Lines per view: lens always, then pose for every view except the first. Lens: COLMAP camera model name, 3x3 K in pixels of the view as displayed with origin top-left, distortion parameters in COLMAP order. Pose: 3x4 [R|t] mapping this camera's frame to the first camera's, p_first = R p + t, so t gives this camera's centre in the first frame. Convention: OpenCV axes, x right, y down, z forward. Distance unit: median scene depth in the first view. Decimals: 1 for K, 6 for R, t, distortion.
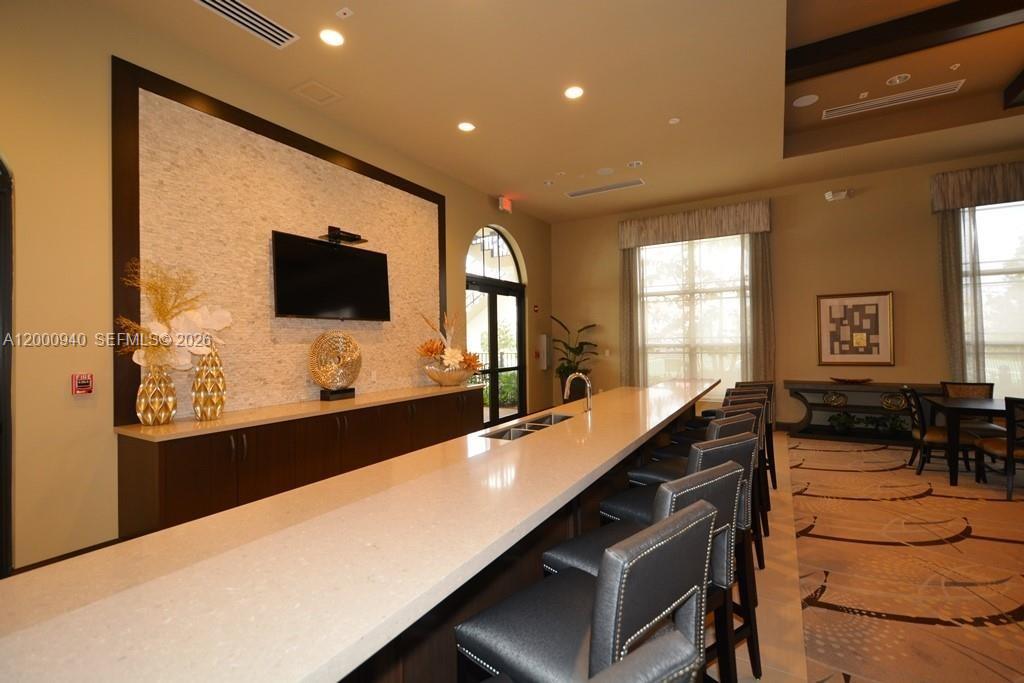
lens RADIAL K [[447.7, 0, 514.5], [0, 447.7, 338.3], [0, 0, 1]] dist [0.000694, -0.000245]
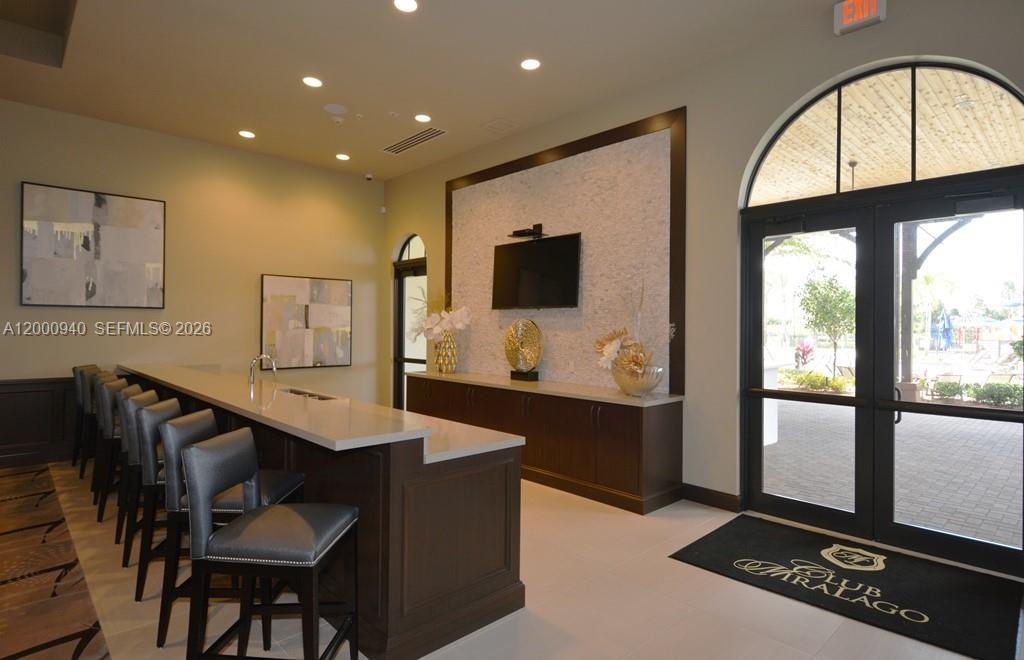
lens RADIAL K [[540.7, 0, 512.2], [0, 540.7, 323.2], [0, 0, 1]] dist [0.004036, 0.000116]
pose [[-0.276215, 0.006895, -0.961071, 0.793531], [0.005023, 0.999971, 0.005730, -0.012968], [0.961083, -0.003245, -0.276241, 1.168242]]
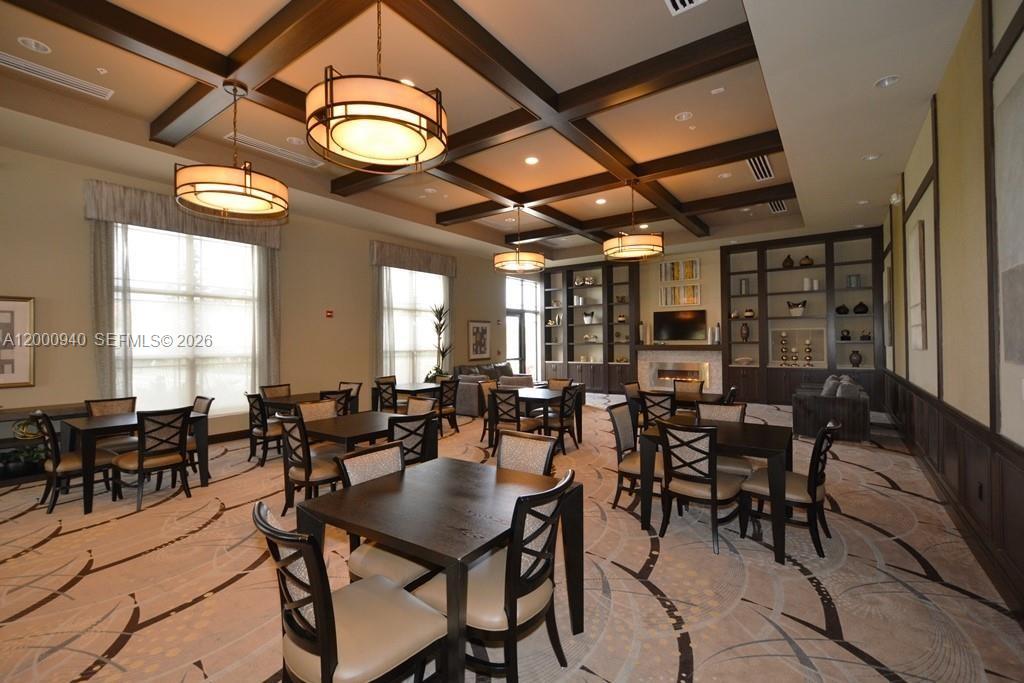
lens RADIAL K [[447.7, 0, 514.5], [0, 447.7, 338.3], [0, 0, 1]] dist [0.000694, -0.000245]
pose [[0.087895, 0.027616, 0.995747, 0.103409], [0.000374, 0.999615, -0.027757, -0.005818], [-0.996130, 0.002812, 0.087851, 0.031933]]
